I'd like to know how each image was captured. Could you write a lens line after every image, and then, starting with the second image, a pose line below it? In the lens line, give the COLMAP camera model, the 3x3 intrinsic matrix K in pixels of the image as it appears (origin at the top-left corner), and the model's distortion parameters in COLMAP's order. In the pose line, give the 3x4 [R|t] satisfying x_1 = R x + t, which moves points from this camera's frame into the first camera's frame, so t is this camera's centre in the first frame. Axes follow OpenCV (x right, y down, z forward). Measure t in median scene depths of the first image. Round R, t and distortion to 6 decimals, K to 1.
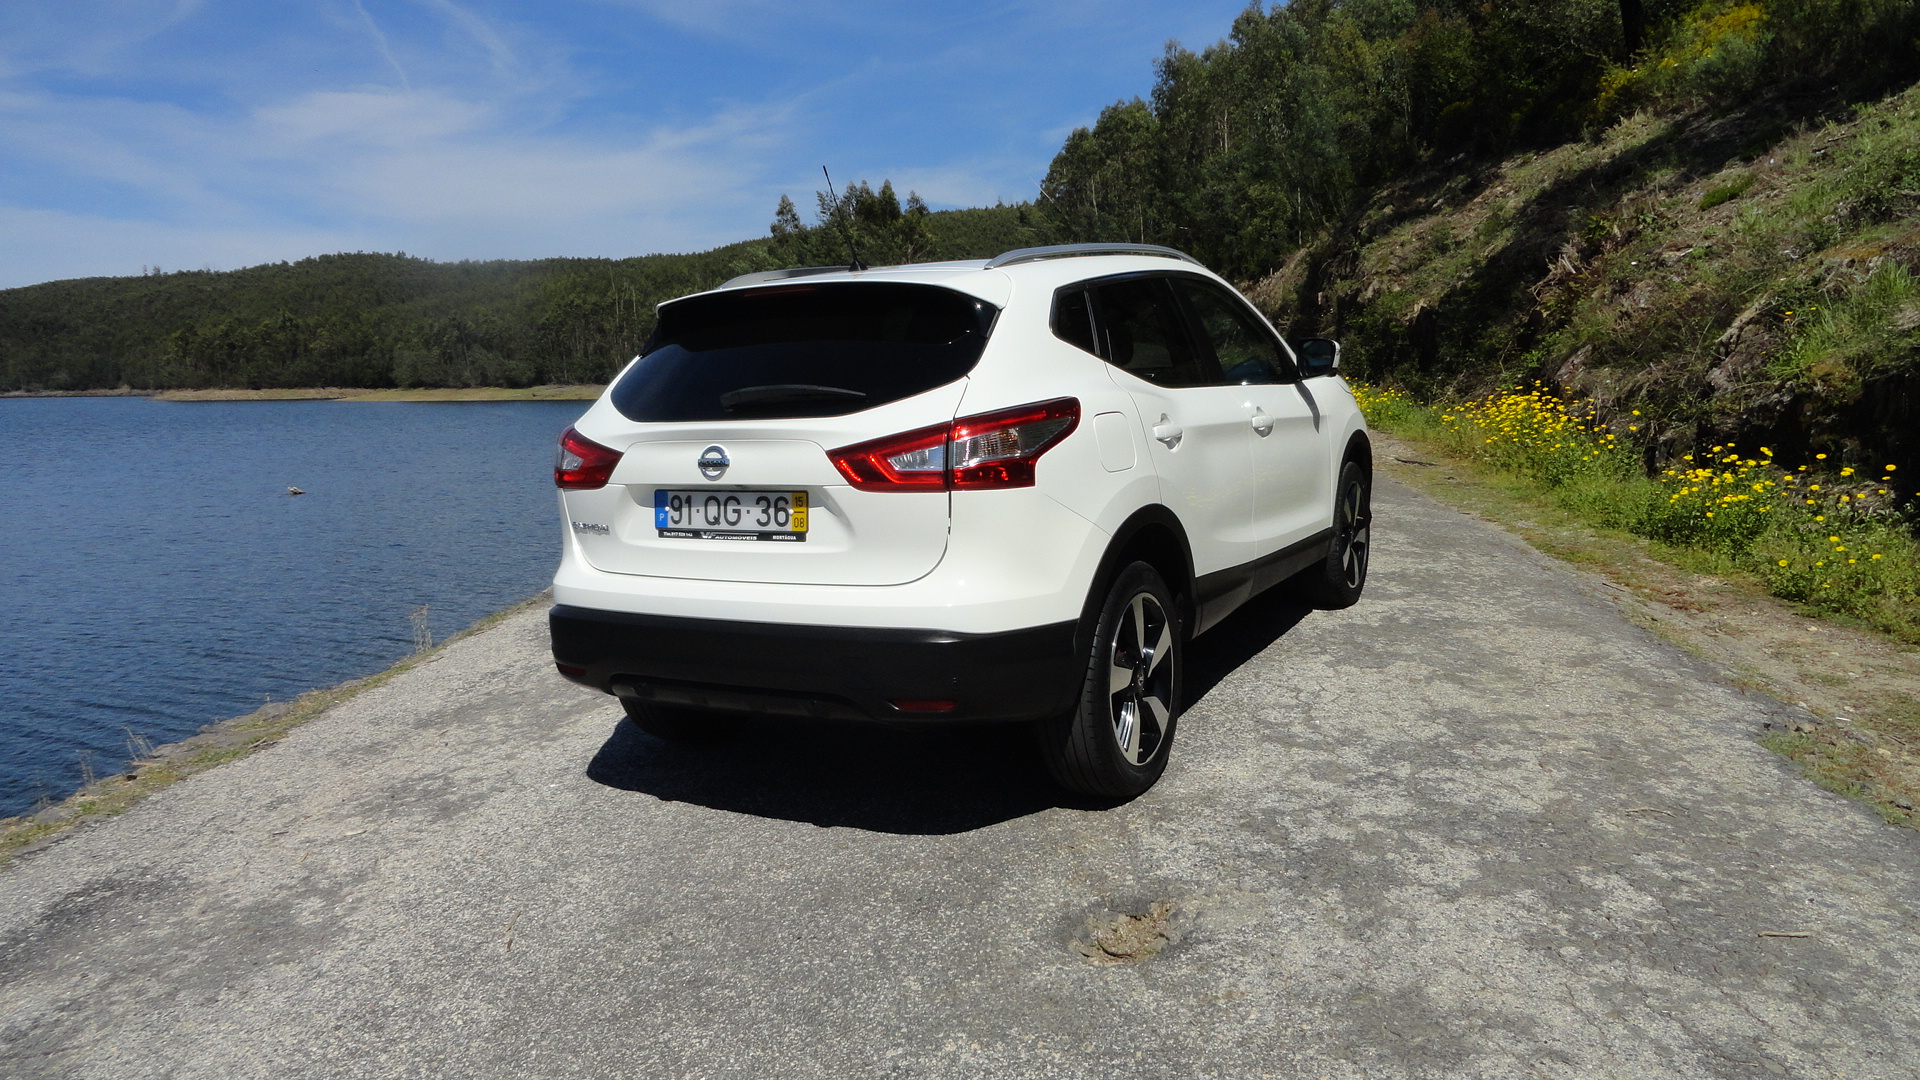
lens RADIAL K [[1373.7, 0, 961.6], [0, 1373.7, 540.7], [0, 0, 1]] dist [-0.006026, 0.004506]
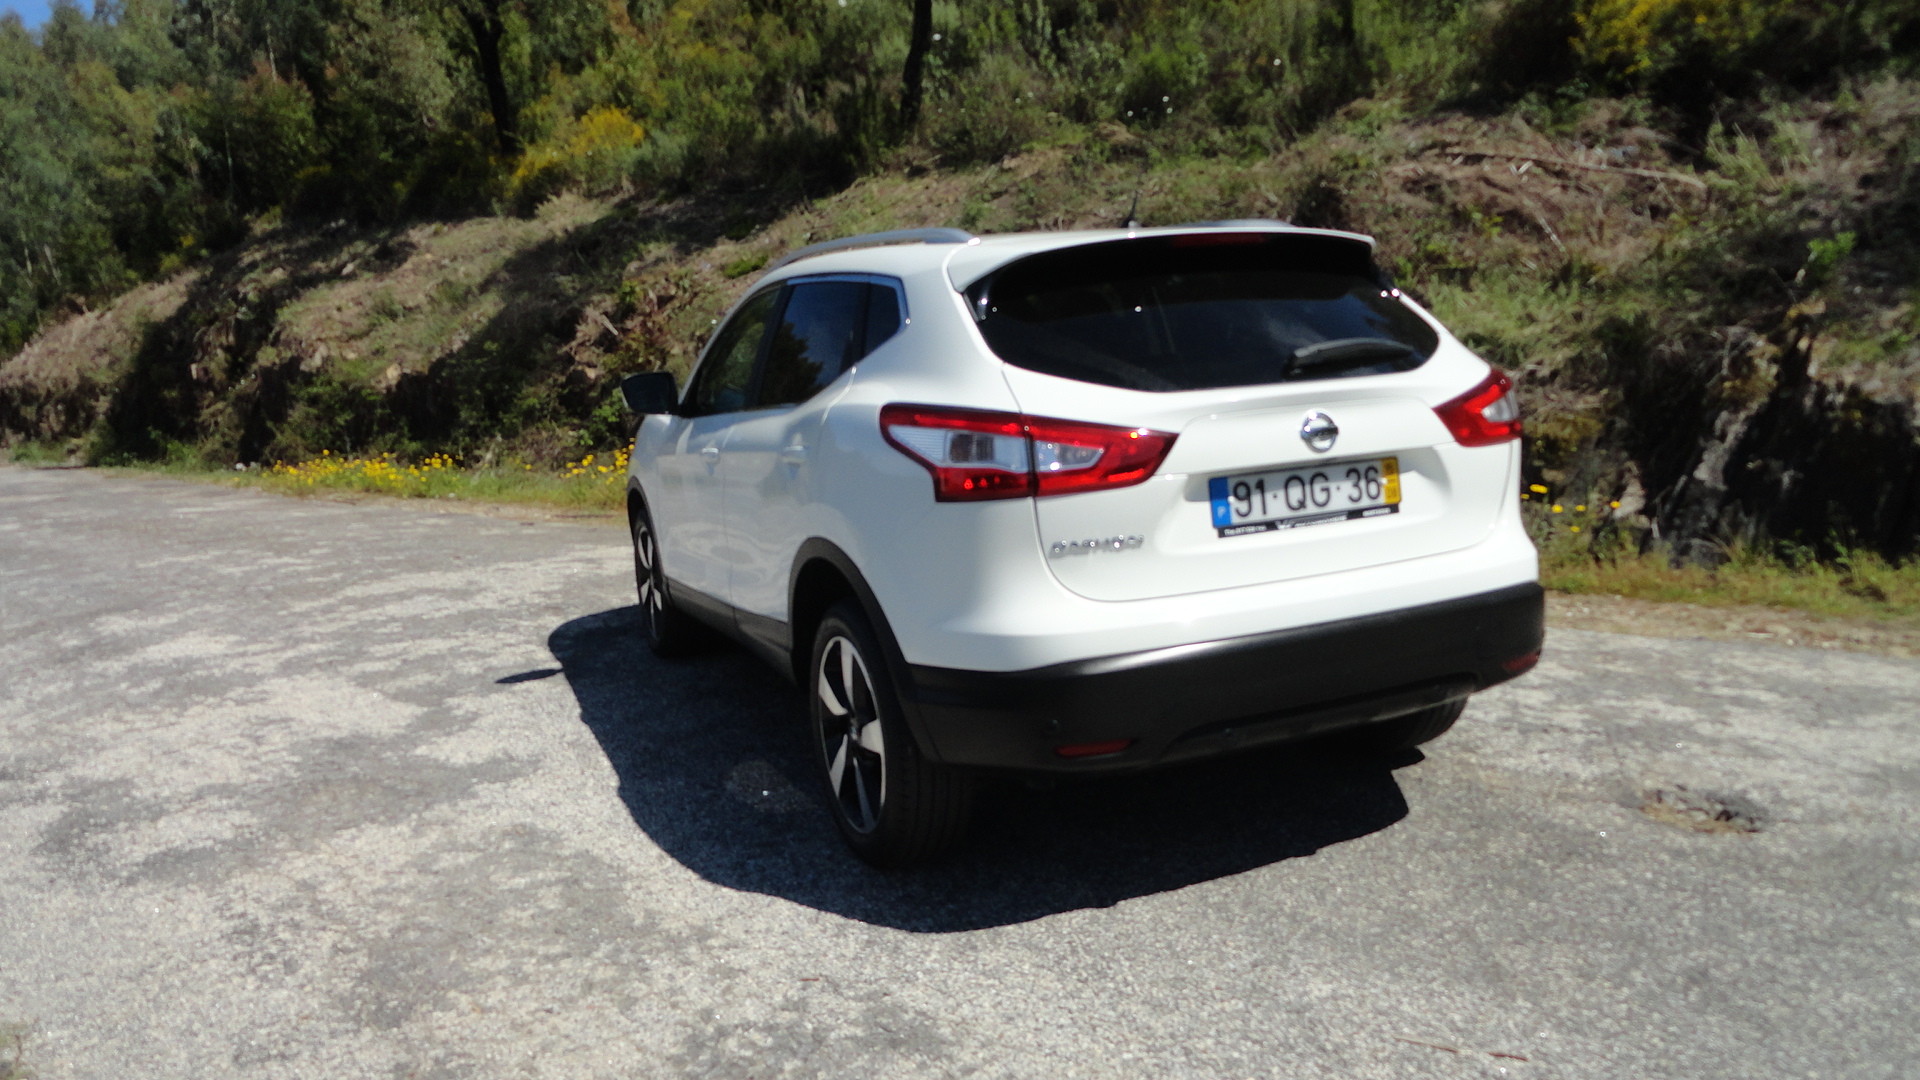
lens RADIAL K [[1373.7, 0, 961.6], [0, 1373.7, 540.7], [0, 0, 1]] dist [-0.006026, 0.004506]
pose [[0.607997, -0.099603, 0.787667, -0.167729], [0.150639, 0.988550, 0.008728, -0.005460], [-0.779518, 0.113347, 0.616039, 0.115121]]
